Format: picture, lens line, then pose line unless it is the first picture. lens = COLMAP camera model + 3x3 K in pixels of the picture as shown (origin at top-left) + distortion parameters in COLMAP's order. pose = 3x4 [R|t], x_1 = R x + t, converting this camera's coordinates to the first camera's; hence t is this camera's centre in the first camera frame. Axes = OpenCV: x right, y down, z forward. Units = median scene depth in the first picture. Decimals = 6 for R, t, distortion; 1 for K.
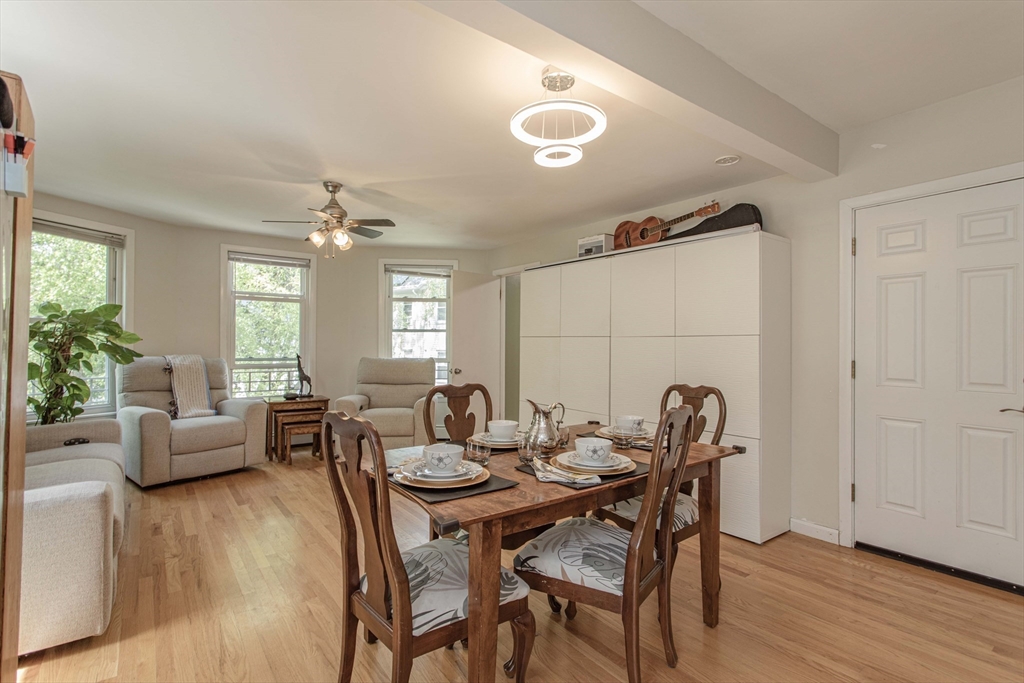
lens RADIAL K [[489.8, 0, 512.0], [0, 489.8, 341.5], [0, 0, 1]] dist [0.003868, -0.000759]
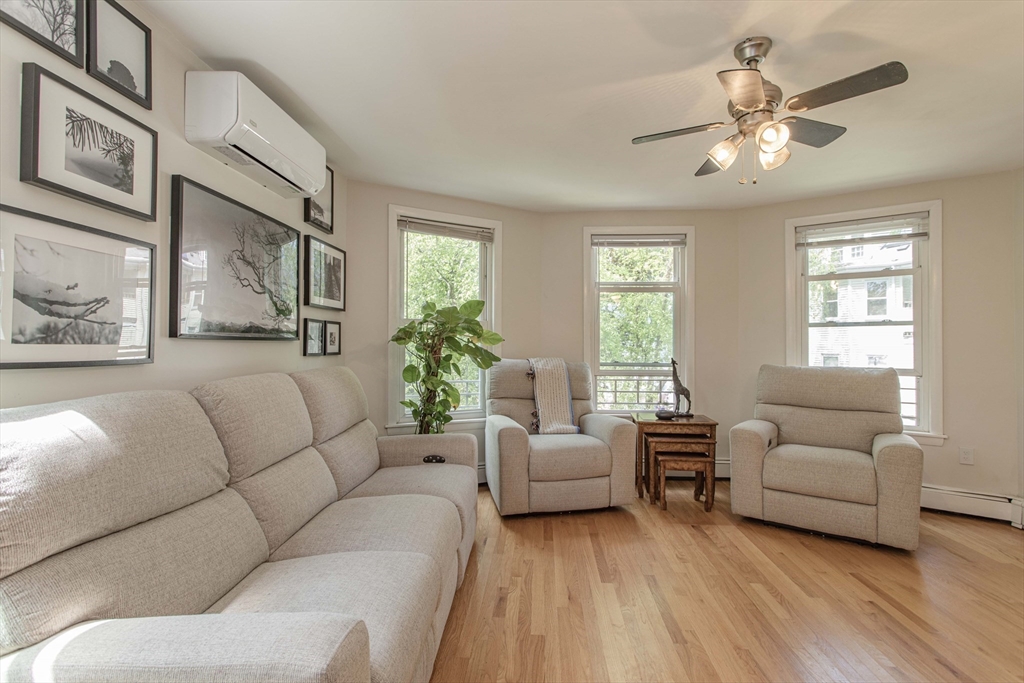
lens RADIAL K [[480.3, 0, 512.0], [0, 480.3, 341.5], [0, 0, 1]] dist [0.001379, 0.000185]
pose [[0.763357, -0.008258, -0.645924, -0.177825], [0.004539, 0.999962, -0.007421, 0.004382], [0.645961, 0.002733, 0.763366, 0.331410]]
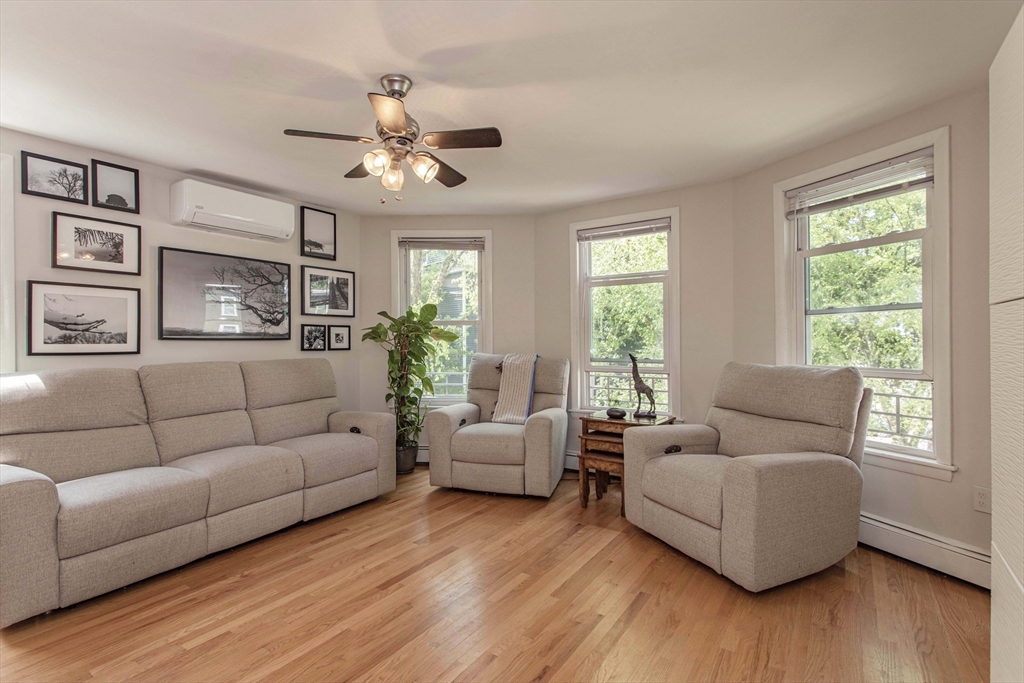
lens RADIAL K [[486.7, 0, 512.0], [0, 486.7, 341.5], [0, 0, 1]] dist [0.003751, 0.000364]
pose [[0.322517, -0.008891, -0.946522, 0.201716], [0.012812, 0.999905, -0.005027, 0.009947], [0.946477, -0.010506, 0.322600, 0.725470]]
